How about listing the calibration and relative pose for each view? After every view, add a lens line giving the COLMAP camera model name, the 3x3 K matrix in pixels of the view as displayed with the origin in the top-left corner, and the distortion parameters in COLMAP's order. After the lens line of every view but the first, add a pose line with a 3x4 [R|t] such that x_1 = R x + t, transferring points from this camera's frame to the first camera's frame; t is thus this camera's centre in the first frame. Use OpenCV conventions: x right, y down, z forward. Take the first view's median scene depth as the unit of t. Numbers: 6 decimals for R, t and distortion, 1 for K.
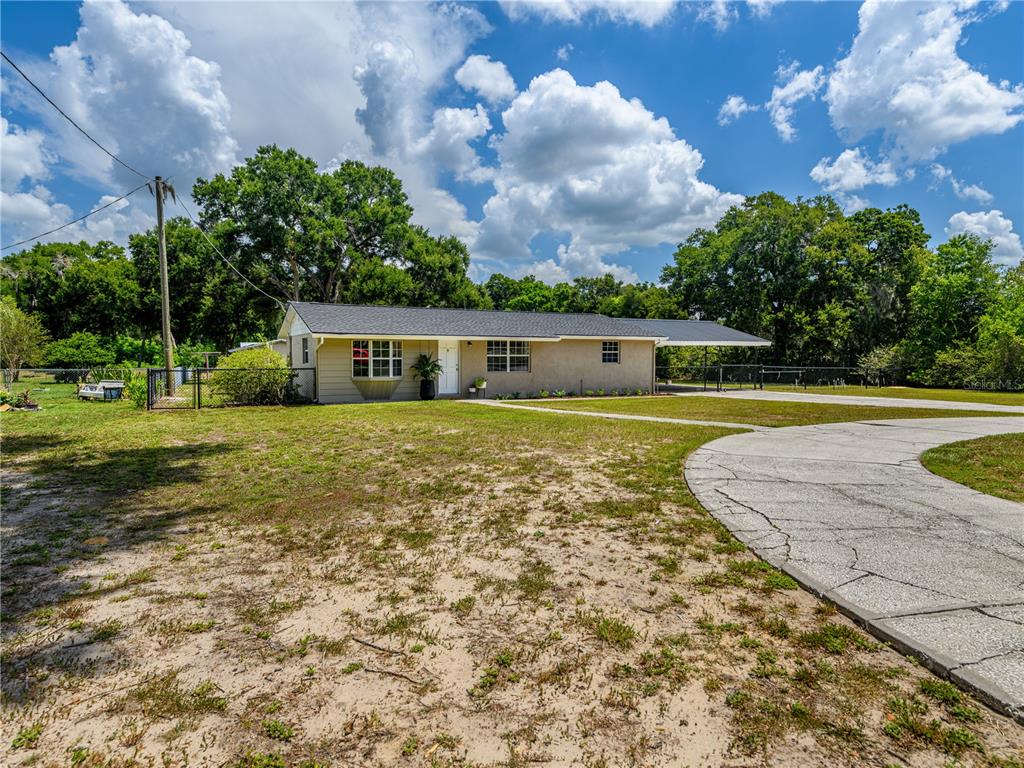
lens RADIAL K [[579.8, 0, 505.1], [0, 579.8, 383.9], [0, 0, 1]] dist [-0.018462, -0.003827]
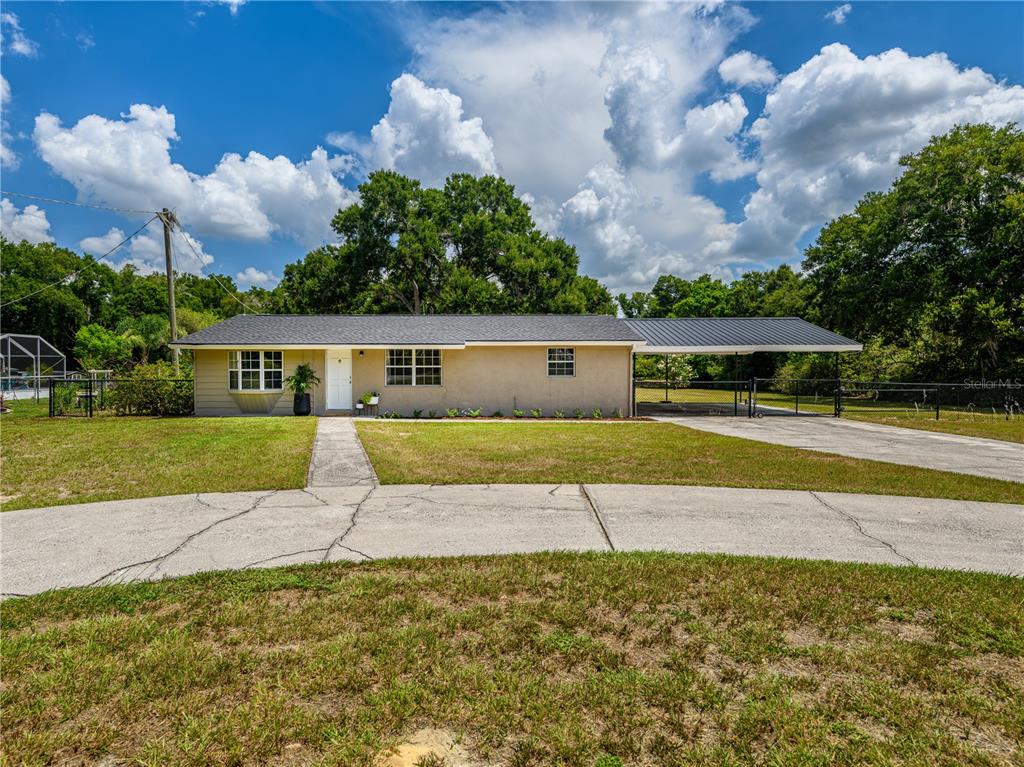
lens RADIAL K [[579.8, 0, 516.0], [0, 579.8, 386.3], [0, 0, 1]] dist [-0.018462, -0.003827]
pose [[0.899601, 0.012756, -0.436526, 0.467491], [-0.019579, 0.999746, -0.011134, -0.012462], [0.436273, 0.018563, 0.899623, 0.278716]]
